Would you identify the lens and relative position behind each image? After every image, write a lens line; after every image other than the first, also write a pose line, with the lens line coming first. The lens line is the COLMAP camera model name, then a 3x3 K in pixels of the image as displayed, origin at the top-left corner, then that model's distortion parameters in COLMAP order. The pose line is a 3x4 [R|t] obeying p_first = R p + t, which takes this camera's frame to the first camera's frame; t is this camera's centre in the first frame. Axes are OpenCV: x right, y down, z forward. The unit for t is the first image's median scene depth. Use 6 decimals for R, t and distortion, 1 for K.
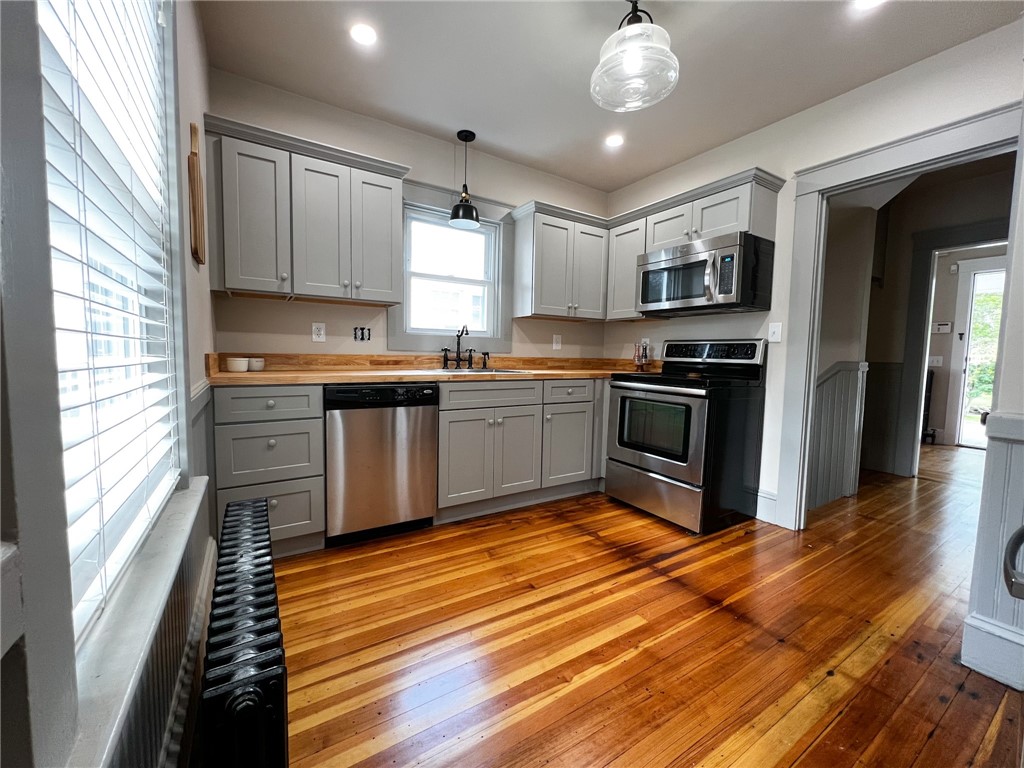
lens RADIAL K [[409.3, 0, 508.5], [0, 409.3, 383.2], [0, 0, 1]] dist [-0.001699, 0.000003]
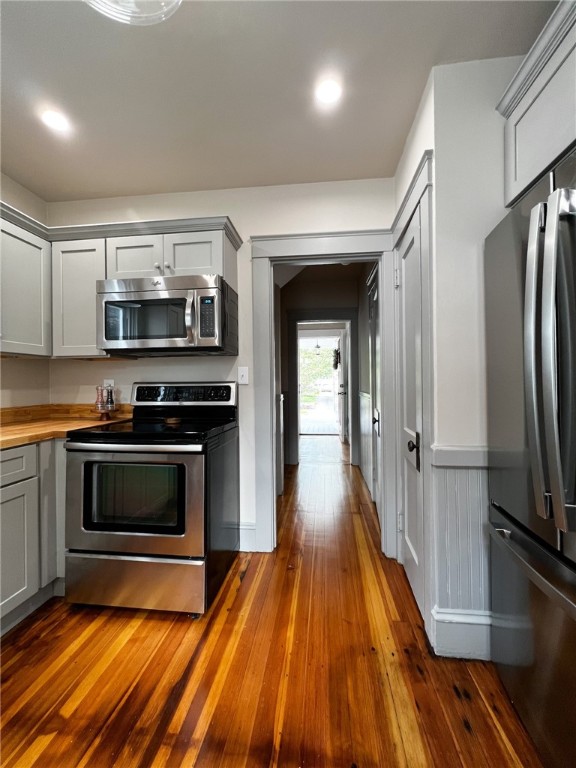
lens RADIAL K [[307.0, 0, 289.7], [0, 307.0, 381.3], [0, 0, 1]] dist [-0.001699, 0.000003]
pose [[0.618451, -0.025244, 0.785418, 0.077187], [0.080424, 0.996269, -0.031307, -0.069888], [-0.781697, 0.082528, 0.618174, 0.378794]]
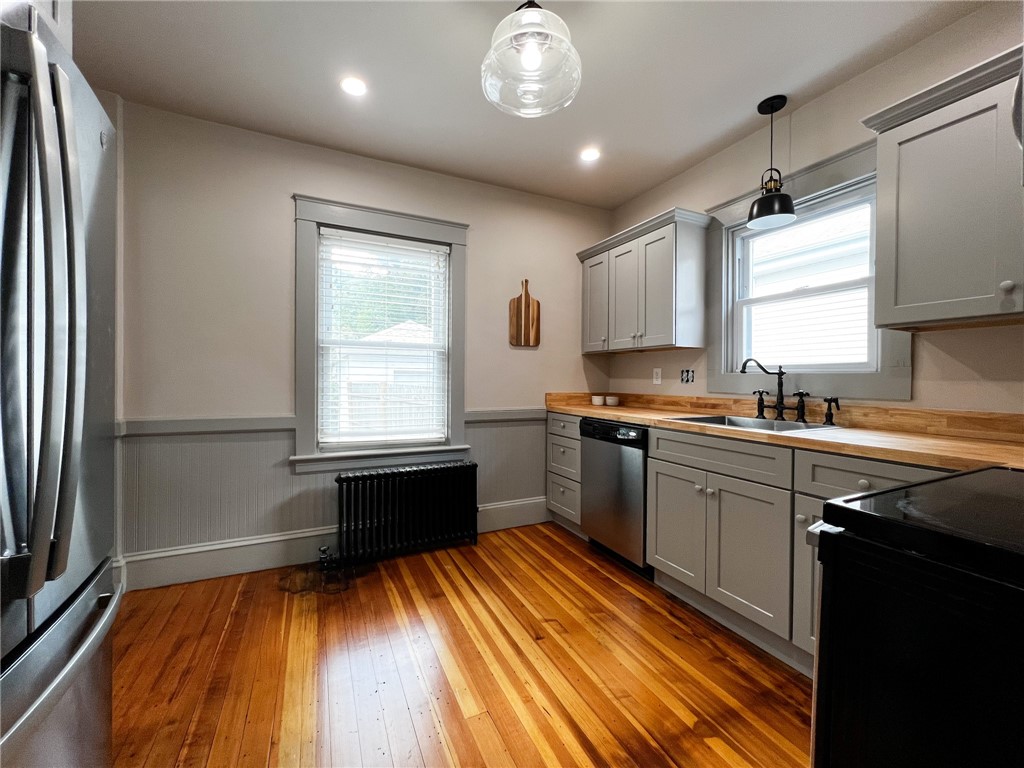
lens RADIAL K [[409.3, 0, 508.5], [0, 409.3, 383.2], [0, 0, 1]] dist [-0.001699, 0.000003]
pose [[-0.117187, -0.010688, -0.993052, 0.709591], [-0.083895, 0.996474, -0.000824, -0.064948], [0.989560, 0.083216, -0.117671, 0.684380]]
